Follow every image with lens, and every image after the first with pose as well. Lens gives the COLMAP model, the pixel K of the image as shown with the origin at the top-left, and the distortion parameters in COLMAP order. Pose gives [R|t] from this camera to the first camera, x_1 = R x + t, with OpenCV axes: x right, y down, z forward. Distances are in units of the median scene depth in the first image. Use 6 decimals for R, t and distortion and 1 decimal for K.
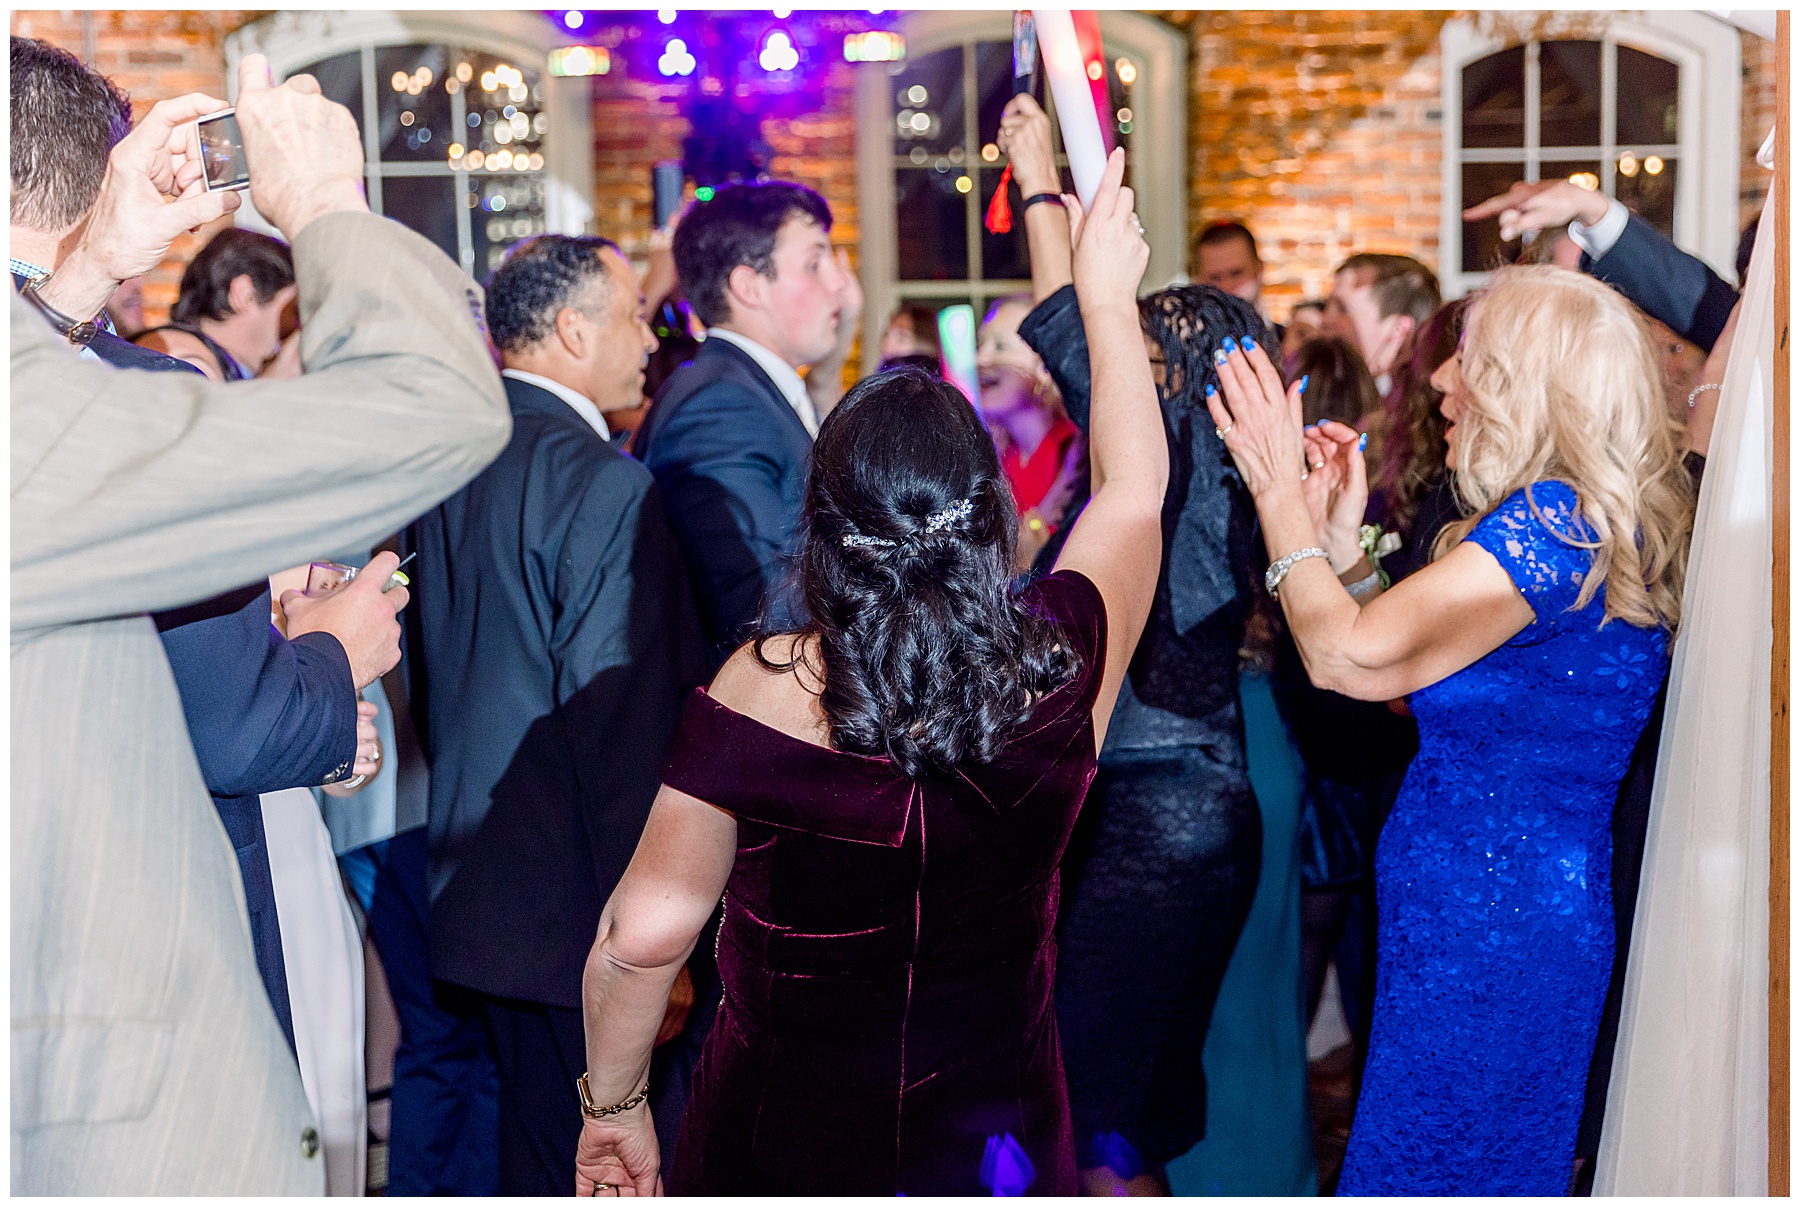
lens RADIAL K [[2386.5, 0, 893.4], [0, 2386.5, 607.9], [0, 0, 1]] dist [0.019870, 0.000000]
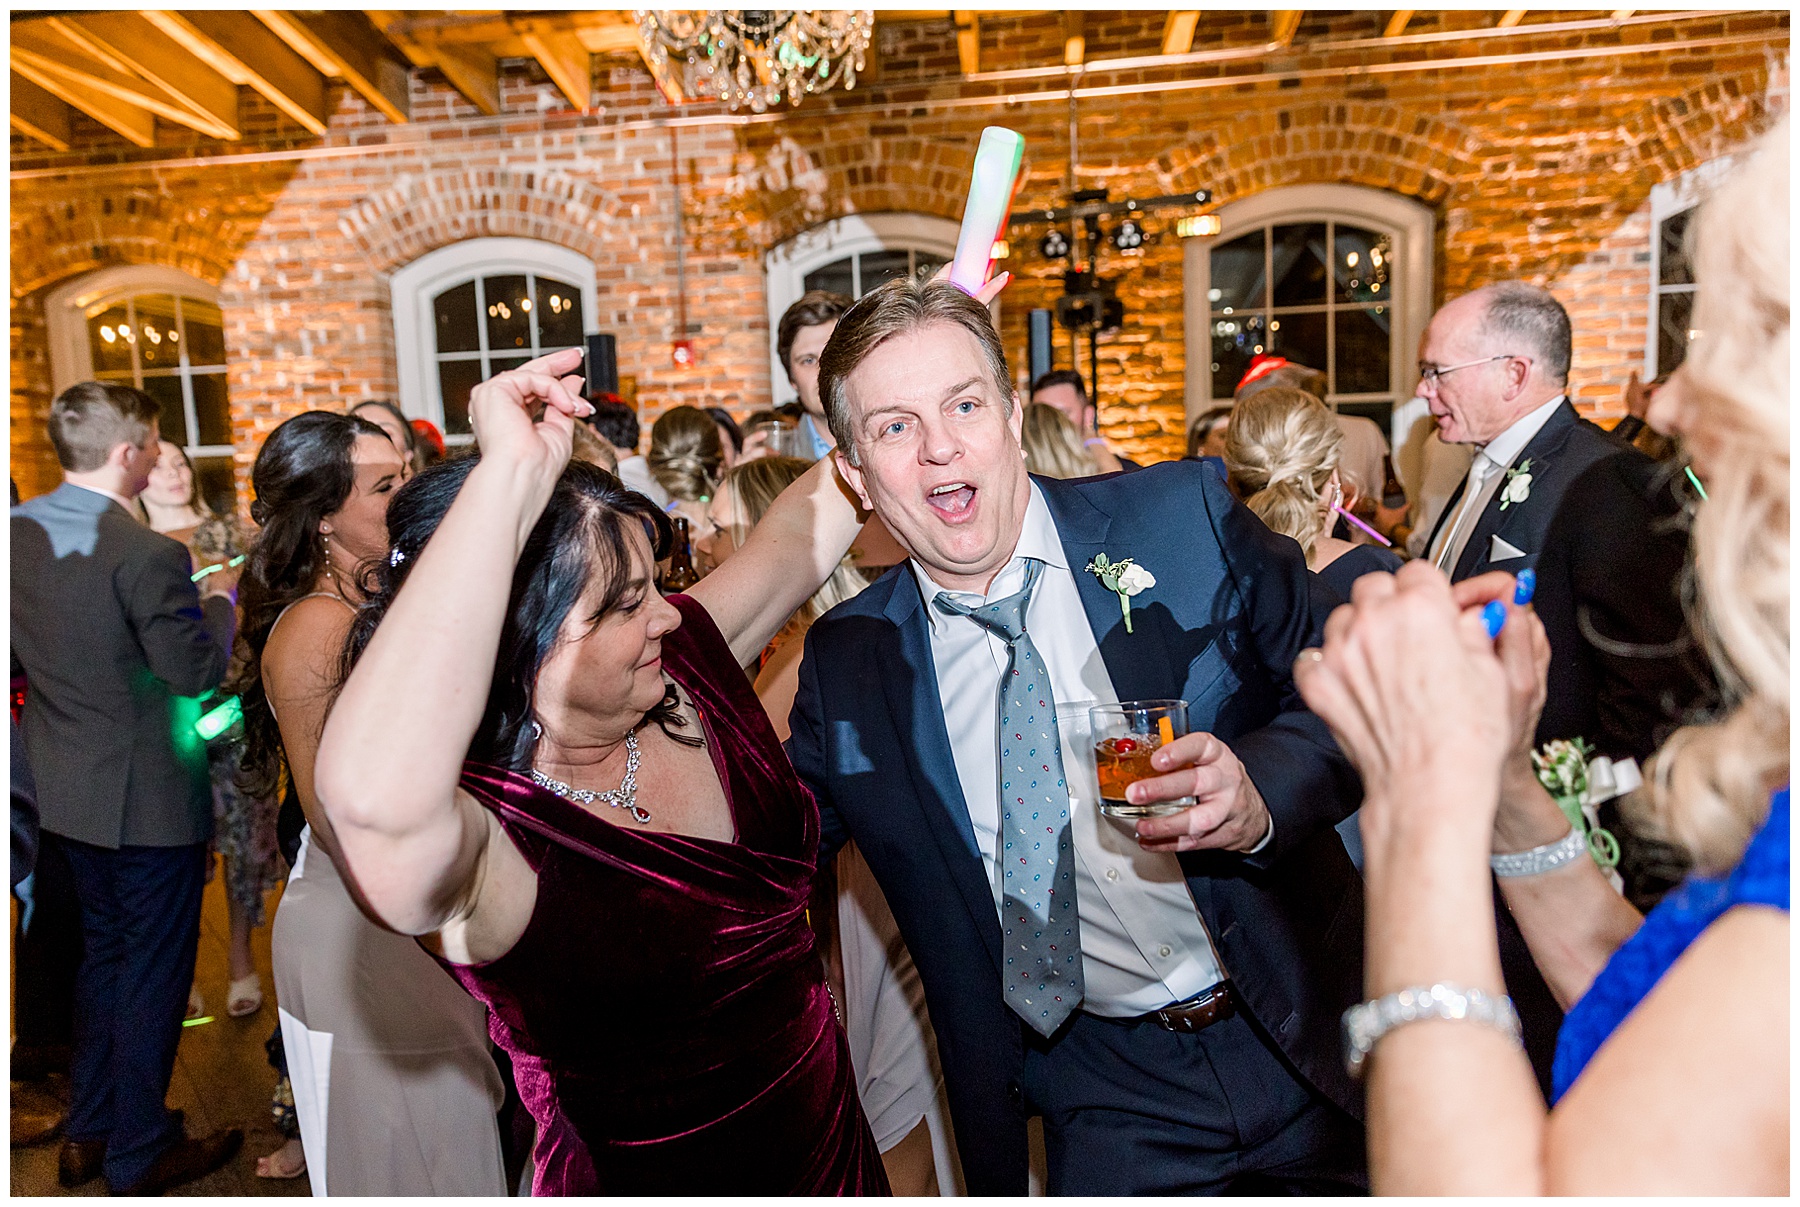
lens RADIAL K [[1263.4, 0, 847.1], [0, 1263.4, 614.0], [0, 0, 1]] dist [0.014416, 0.000657]
pose [[0.961415, 0.016073, -0.274632, 0.001609], [-0.012859, 0.999826, 0.013502, -0.014566], [0.274801, -0.009450, 0.961455, 0.209796]]
